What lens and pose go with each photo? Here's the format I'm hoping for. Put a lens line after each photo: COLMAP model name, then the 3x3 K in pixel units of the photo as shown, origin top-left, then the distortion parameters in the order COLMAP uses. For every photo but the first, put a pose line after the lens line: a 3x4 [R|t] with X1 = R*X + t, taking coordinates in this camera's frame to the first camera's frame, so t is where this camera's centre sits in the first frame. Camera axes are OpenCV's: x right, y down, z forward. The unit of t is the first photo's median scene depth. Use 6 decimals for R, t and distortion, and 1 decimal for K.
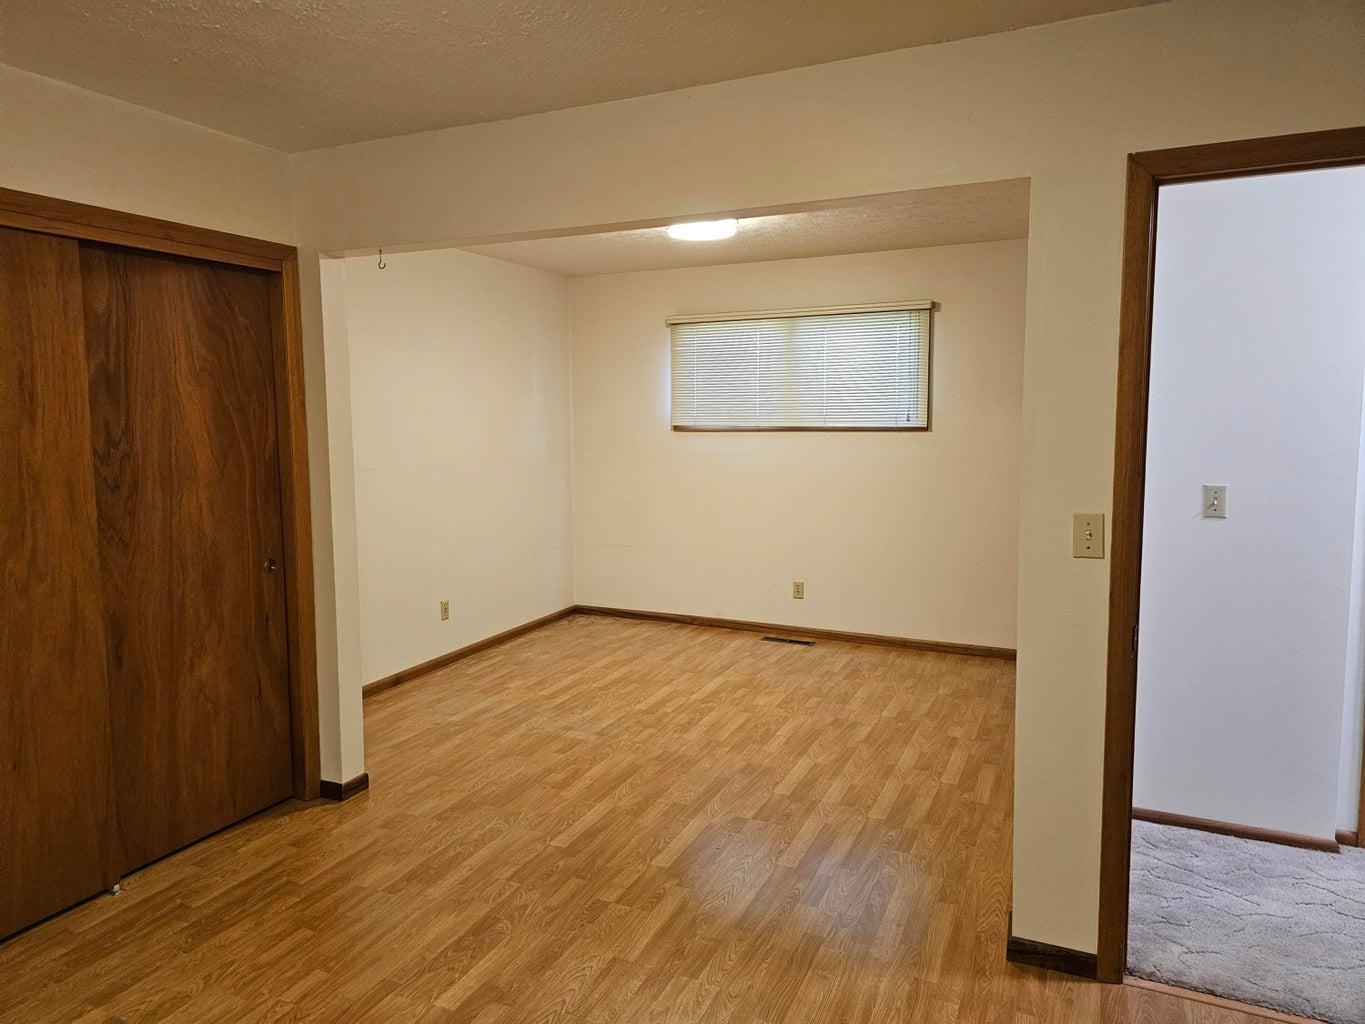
lens RADIAL K [[921.1, 0, 654.6], [0, 921.1, 474.2], [0, 0, 1]] dist [0.057951, -0.047952]
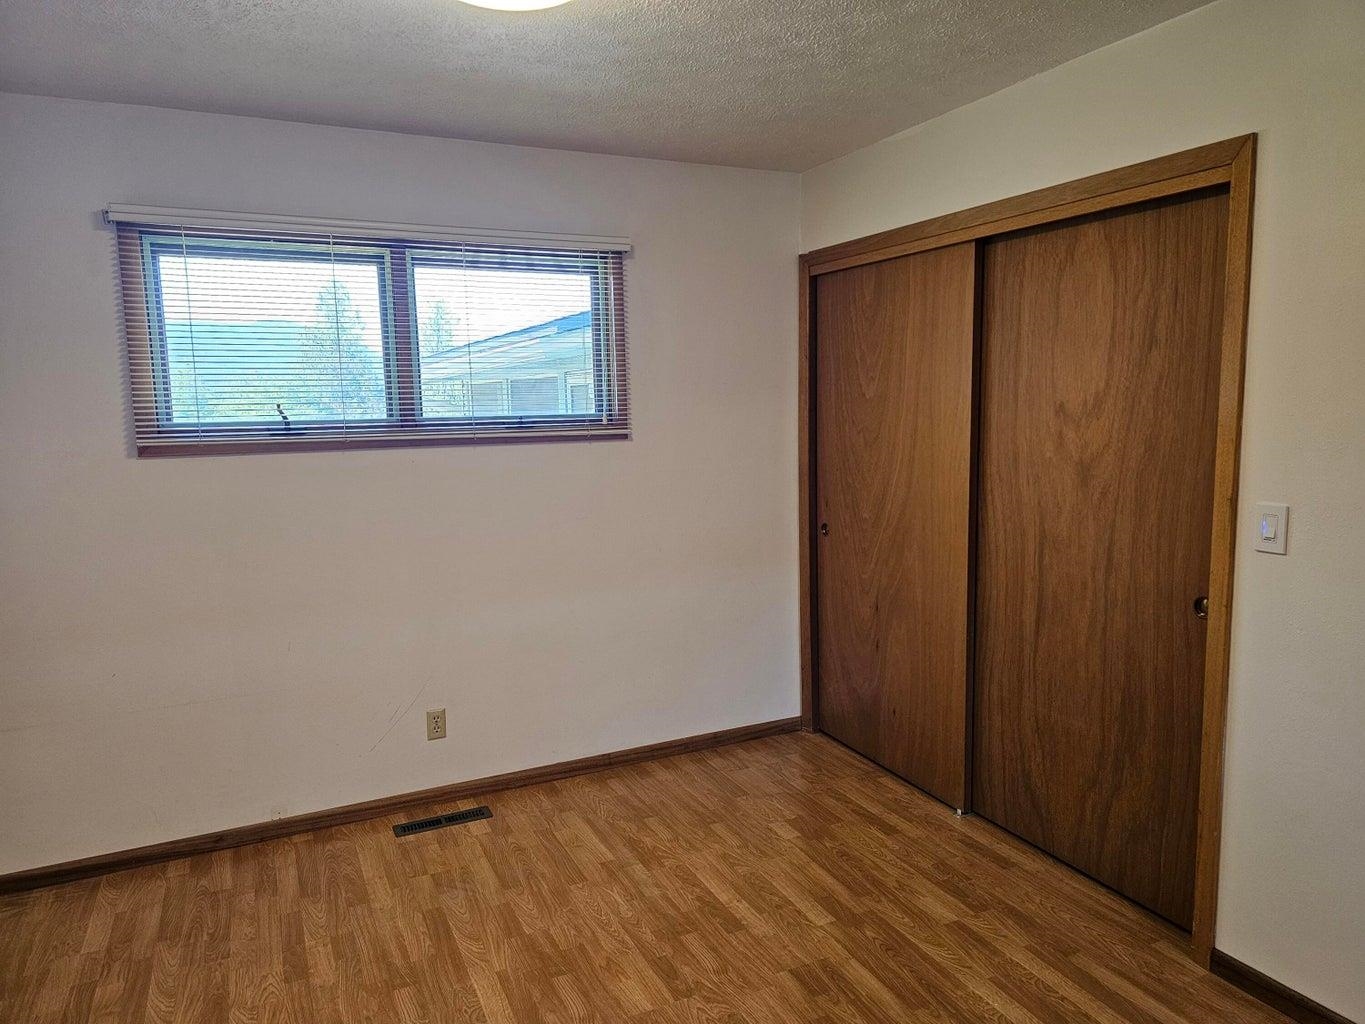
lens RADIAL K [[921.1, 0, 679.4], [0, 921.1, 491.3], [0, 0, 1]] dist [0.057951, -0.047952]
pose [[0.629046, -0.085303, 0.772674, -0.303813], [0.070726, 0.996119, 0.052392, -0.064112], [-0.774144, 0.021691, 0.632638, 0.863056]]
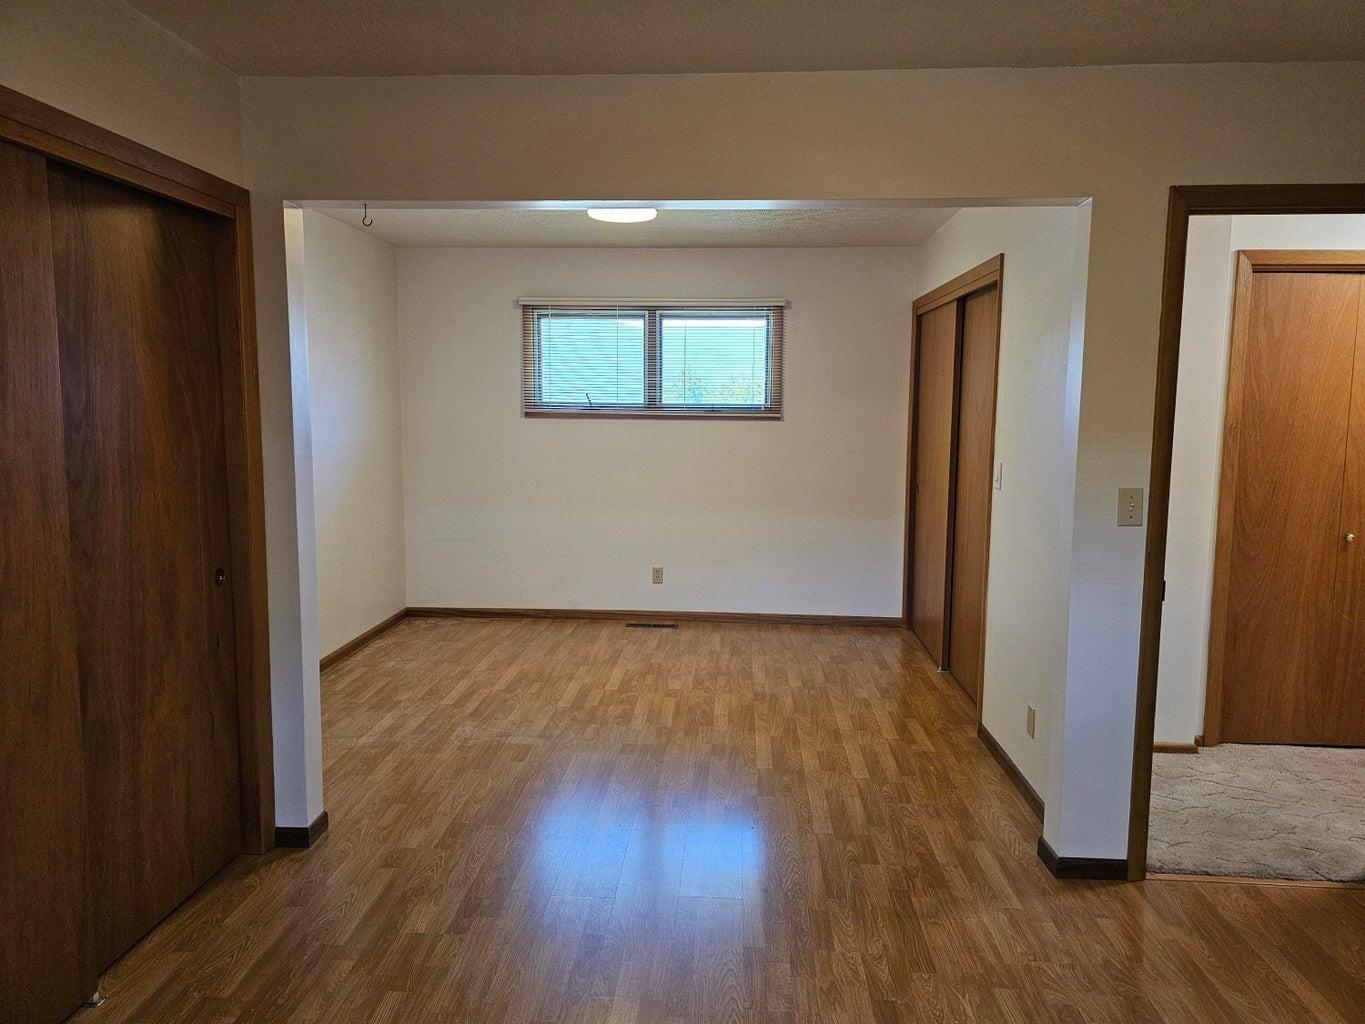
lens RADIAL K [[921.1, 0, 683.4], [0, 921.1, 479.6], [0, 0, 1]] dist [0.057951, -0.047952]
pose [[0.926419, -0.017927, 0.376067, -0.331298], [0.011939, 0.999762, 0.018246, 0.002045], [-0.376305, -0.012414, 0.926413, 0.080856]]
